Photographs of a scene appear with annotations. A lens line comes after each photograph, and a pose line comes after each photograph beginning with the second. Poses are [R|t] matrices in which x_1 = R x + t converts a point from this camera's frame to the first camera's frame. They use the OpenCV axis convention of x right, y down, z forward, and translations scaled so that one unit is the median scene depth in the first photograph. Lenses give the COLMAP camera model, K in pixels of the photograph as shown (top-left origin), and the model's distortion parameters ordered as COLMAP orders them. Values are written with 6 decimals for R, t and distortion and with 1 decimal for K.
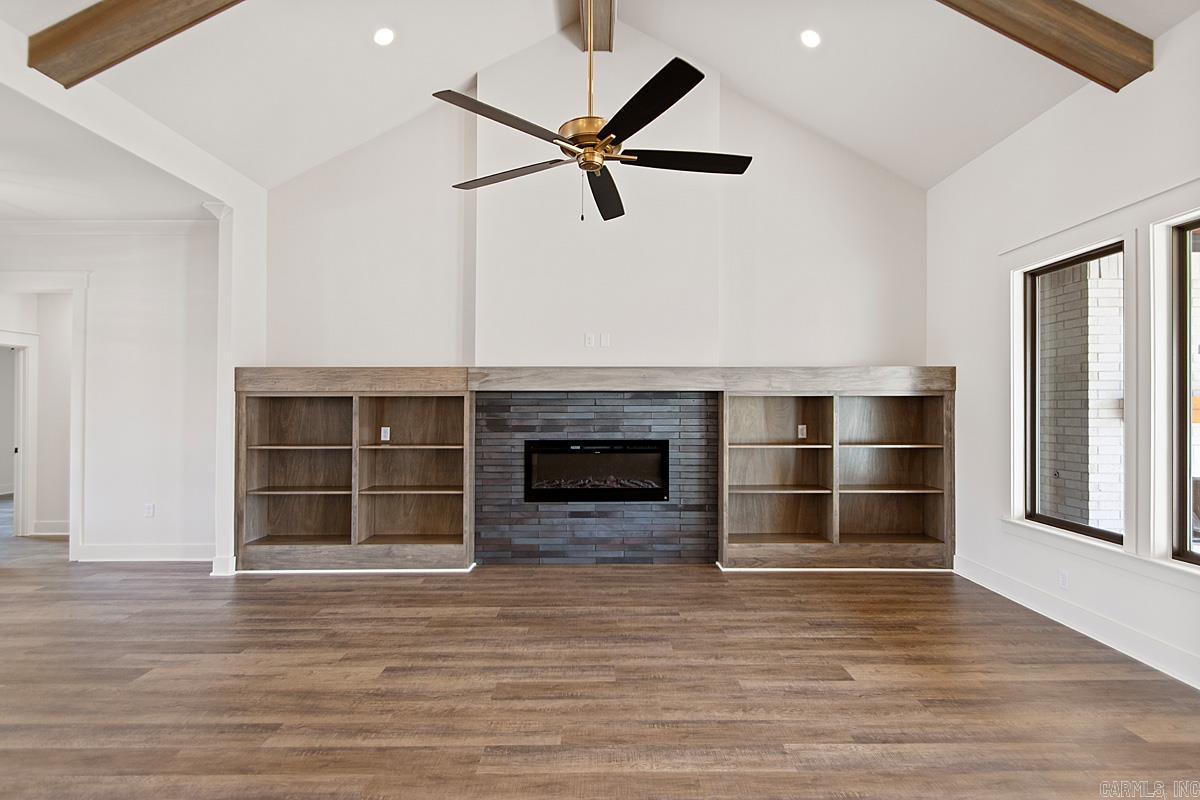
lens RADIAL K [[563.8, 0, 624.1], [0, 563.8, 399.5], [0, 0, 1]] dist [0.015191, -0.004506]
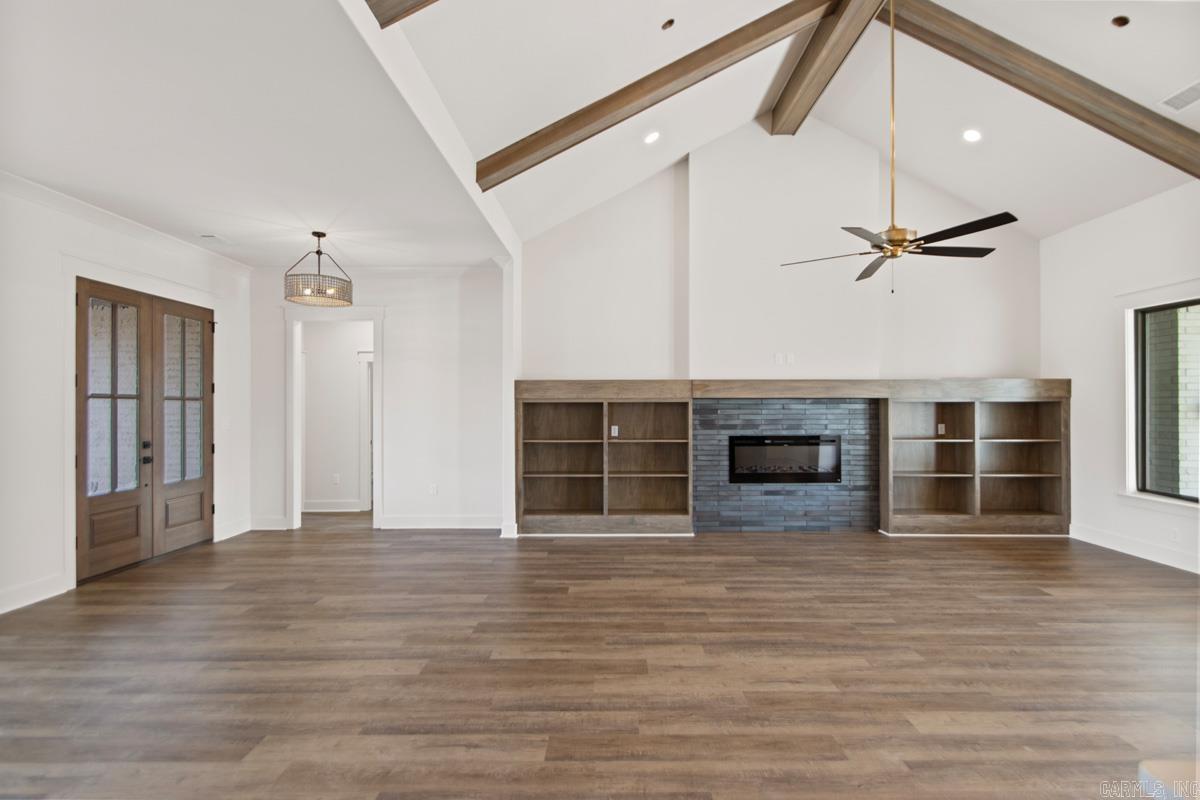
lens RADIAL K [[563.8, 0, 601.0], [0, 563.8, 399.4], [0, 0, 1]] dist [0.015191, -0.004506]
pose [[0.999935, -0.001160, -0.011329, -0.473064], [0.001157, 0.999999, -0.000234, -0.012119], [0.011329, 0.000221, 0.999936, -0.313232]]
